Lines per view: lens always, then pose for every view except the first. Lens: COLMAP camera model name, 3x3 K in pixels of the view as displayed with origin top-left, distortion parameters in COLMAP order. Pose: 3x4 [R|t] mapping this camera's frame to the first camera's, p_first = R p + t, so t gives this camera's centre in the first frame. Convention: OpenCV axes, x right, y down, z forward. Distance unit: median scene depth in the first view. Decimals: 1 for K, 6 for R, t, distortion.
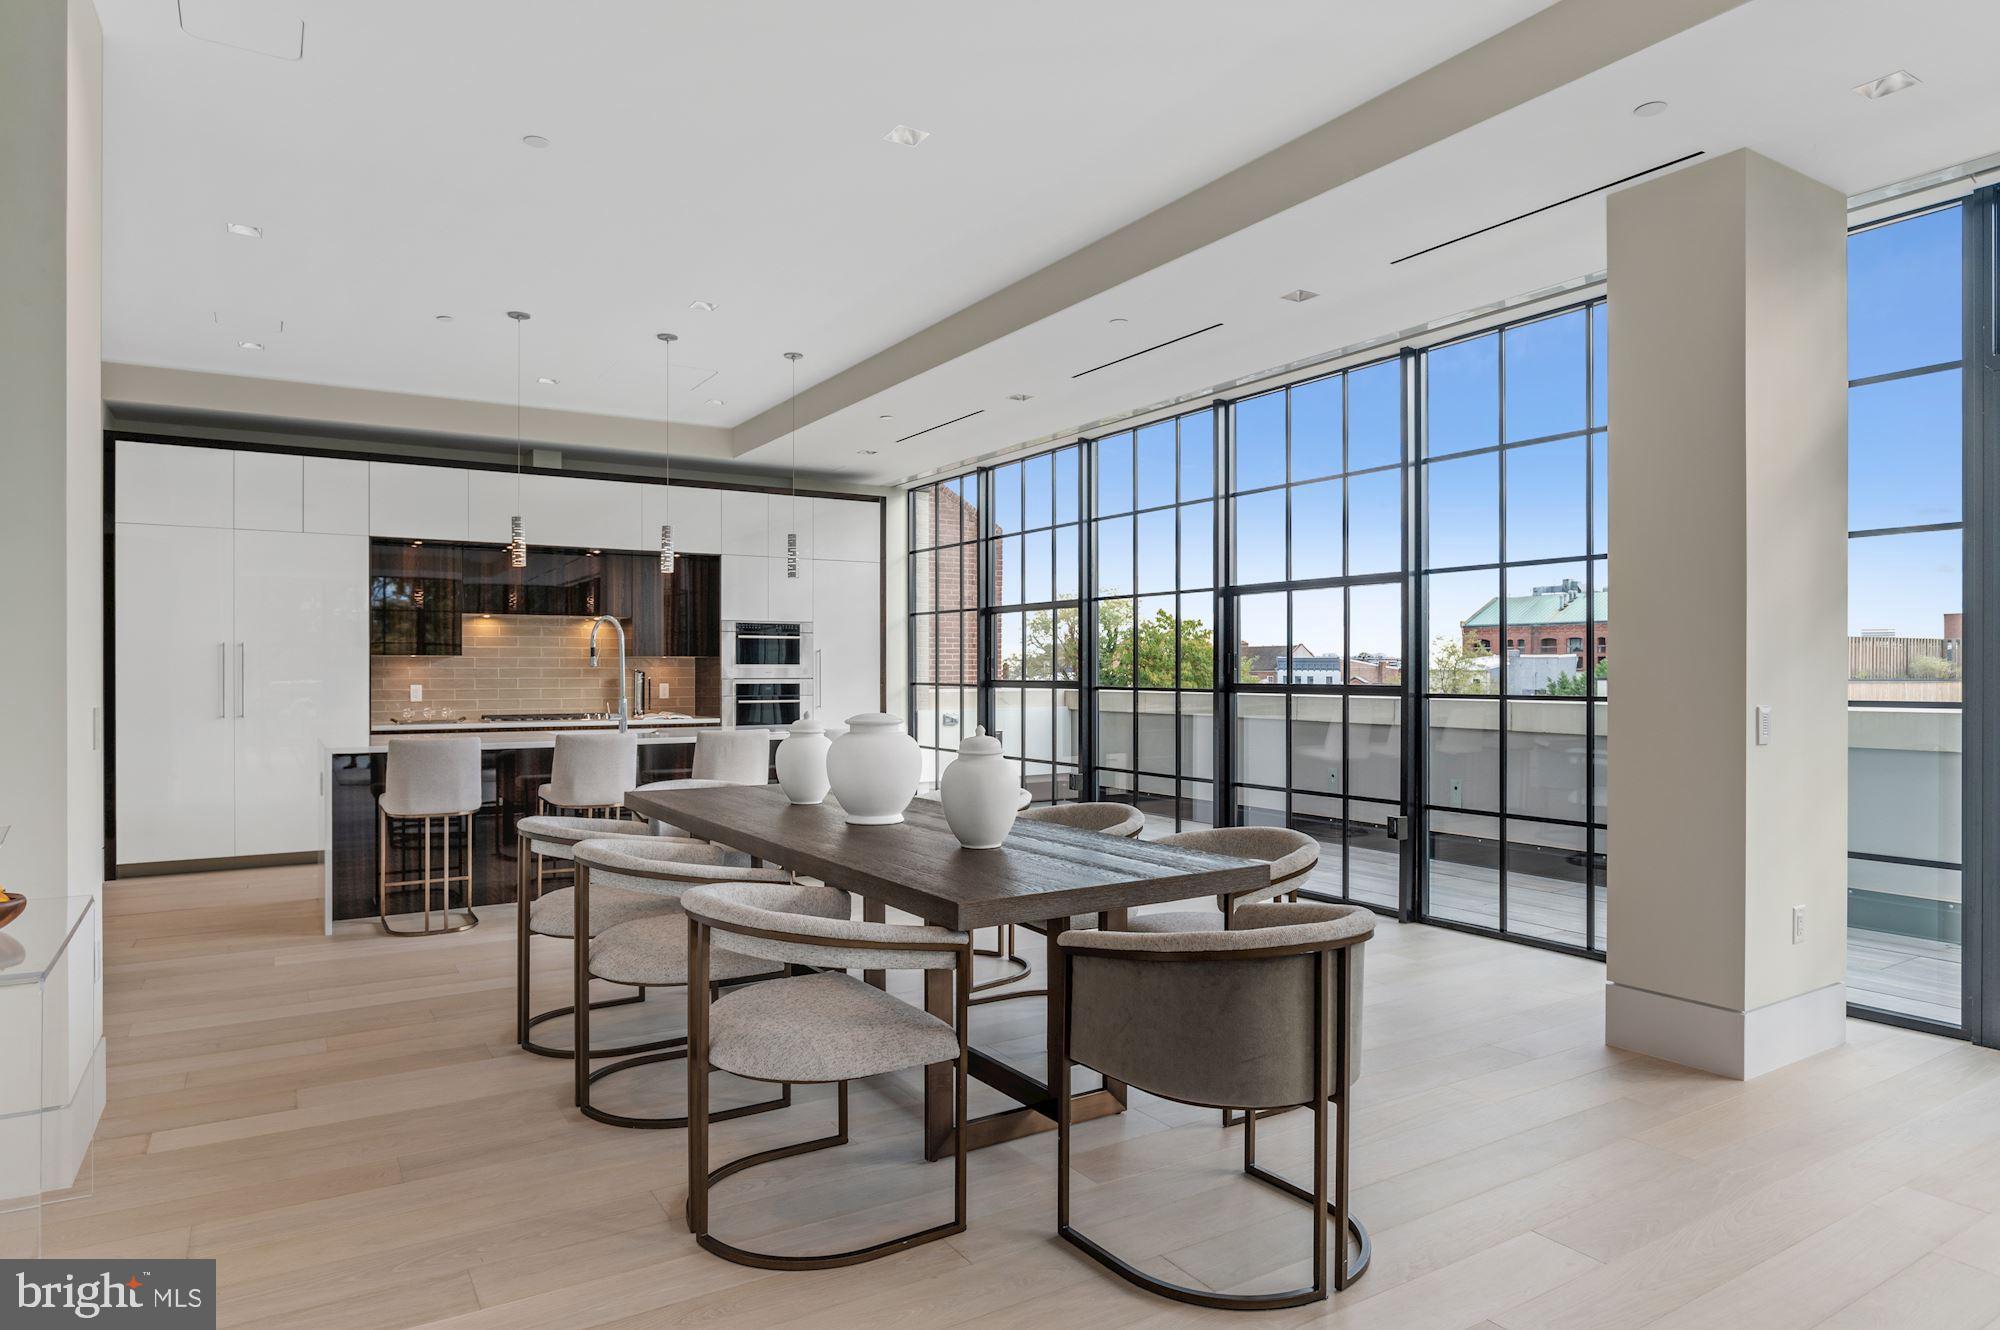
lens RADIAL K [[1170.5, 0, 1008.7], [0, 1170.5, 672.6], [0, 0, 1]] dist [0.000879, -0.002304]
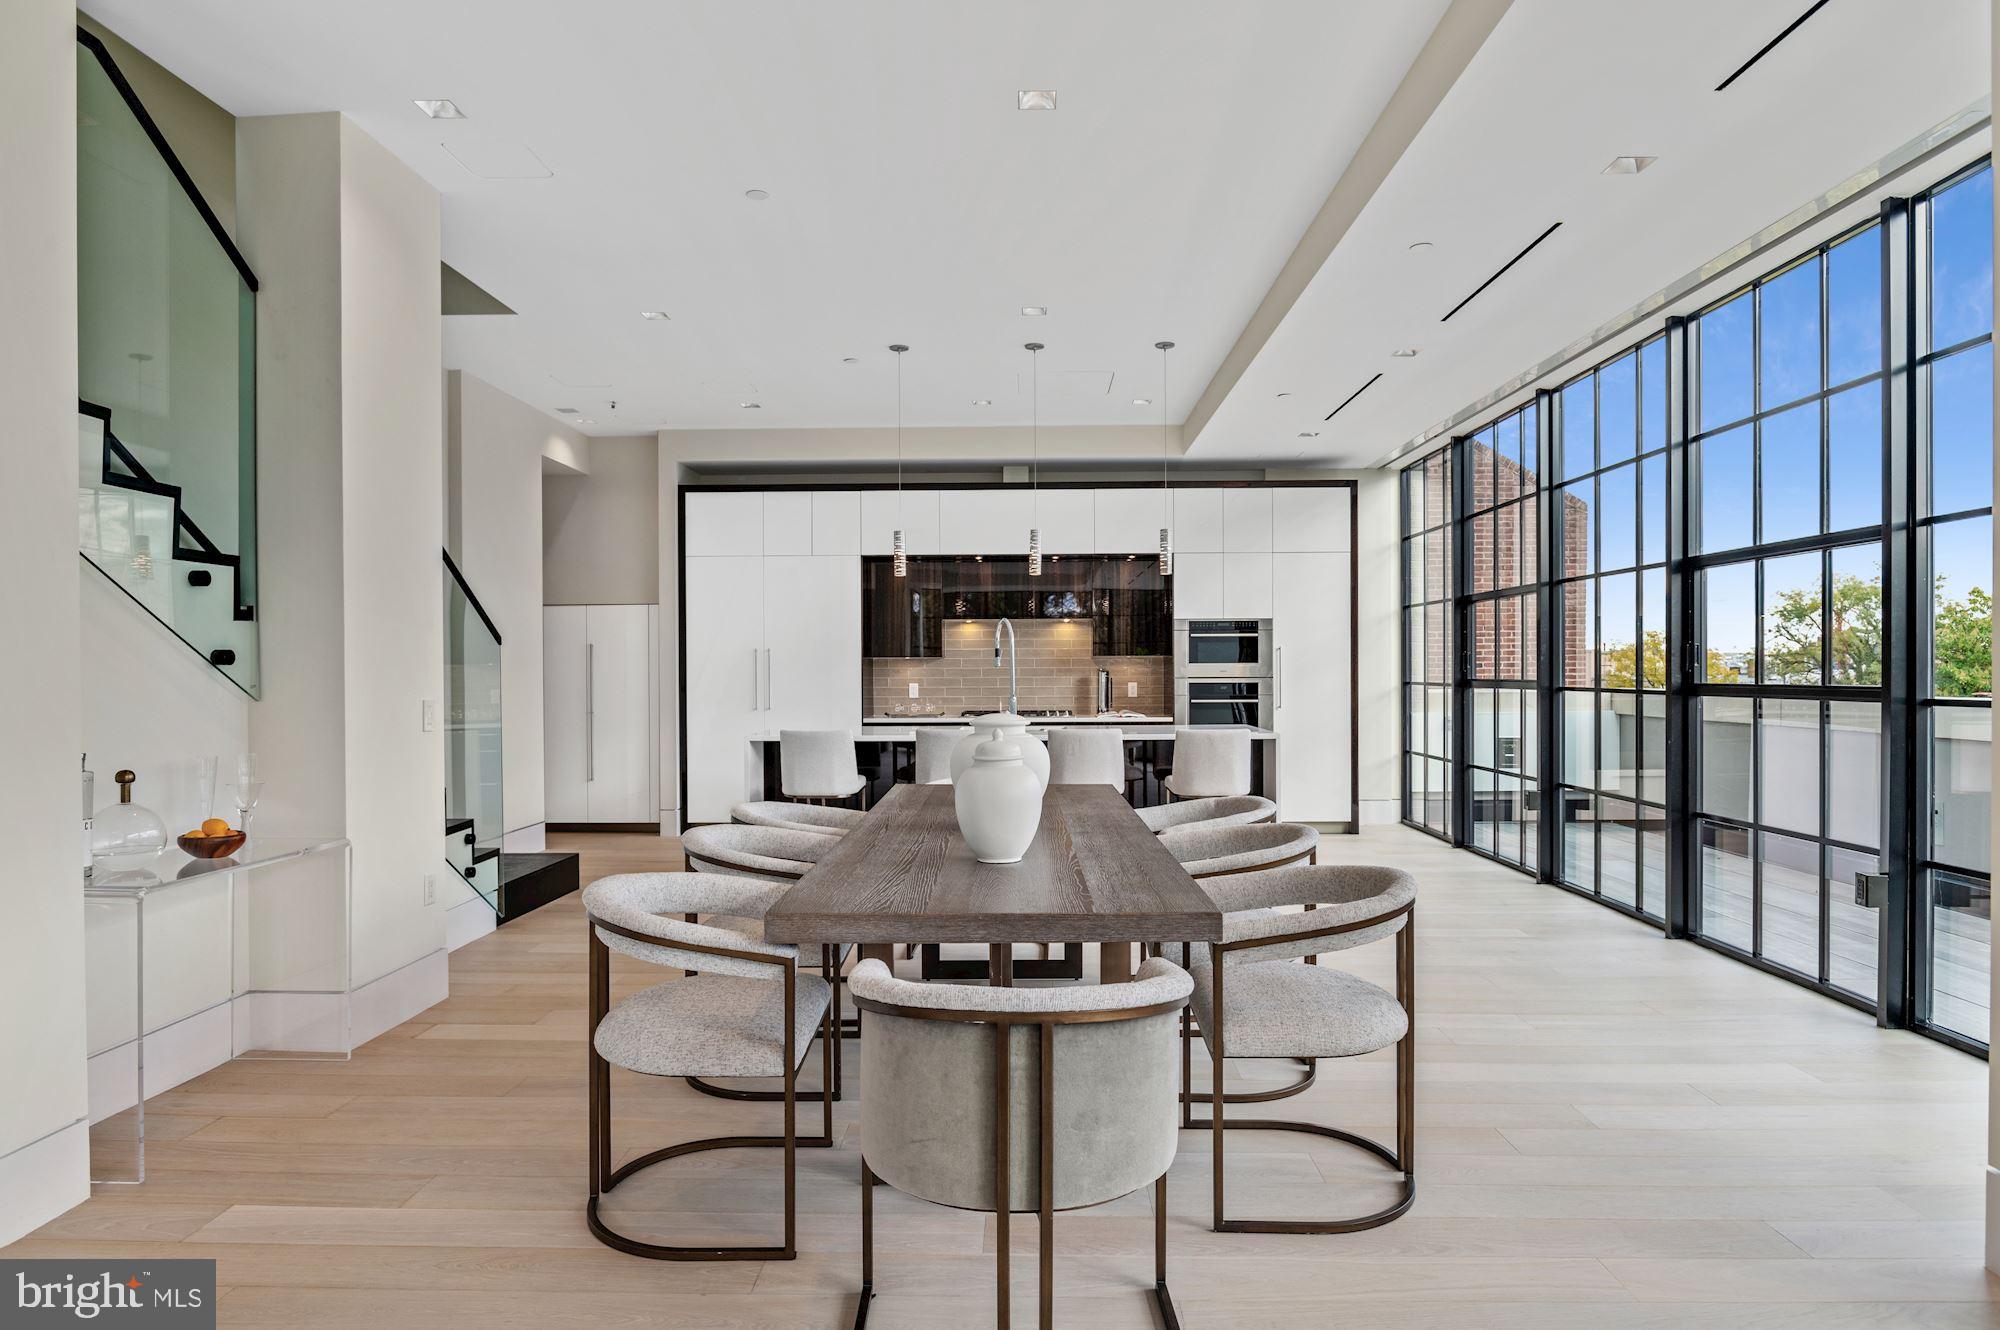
lens RADIAL K [[1170.5, 0, 999.8], [0, 1170.5, 675.9], [0, 0, 1]] dist [0.000879, -0.002304]
pose [[0.841312, -0.000395, -0.540550, 0.166934], [0.002524, 0.999992, 0.003198, 0.000131], [0.540544, -0.004055, 0.841306, 0.079242]]
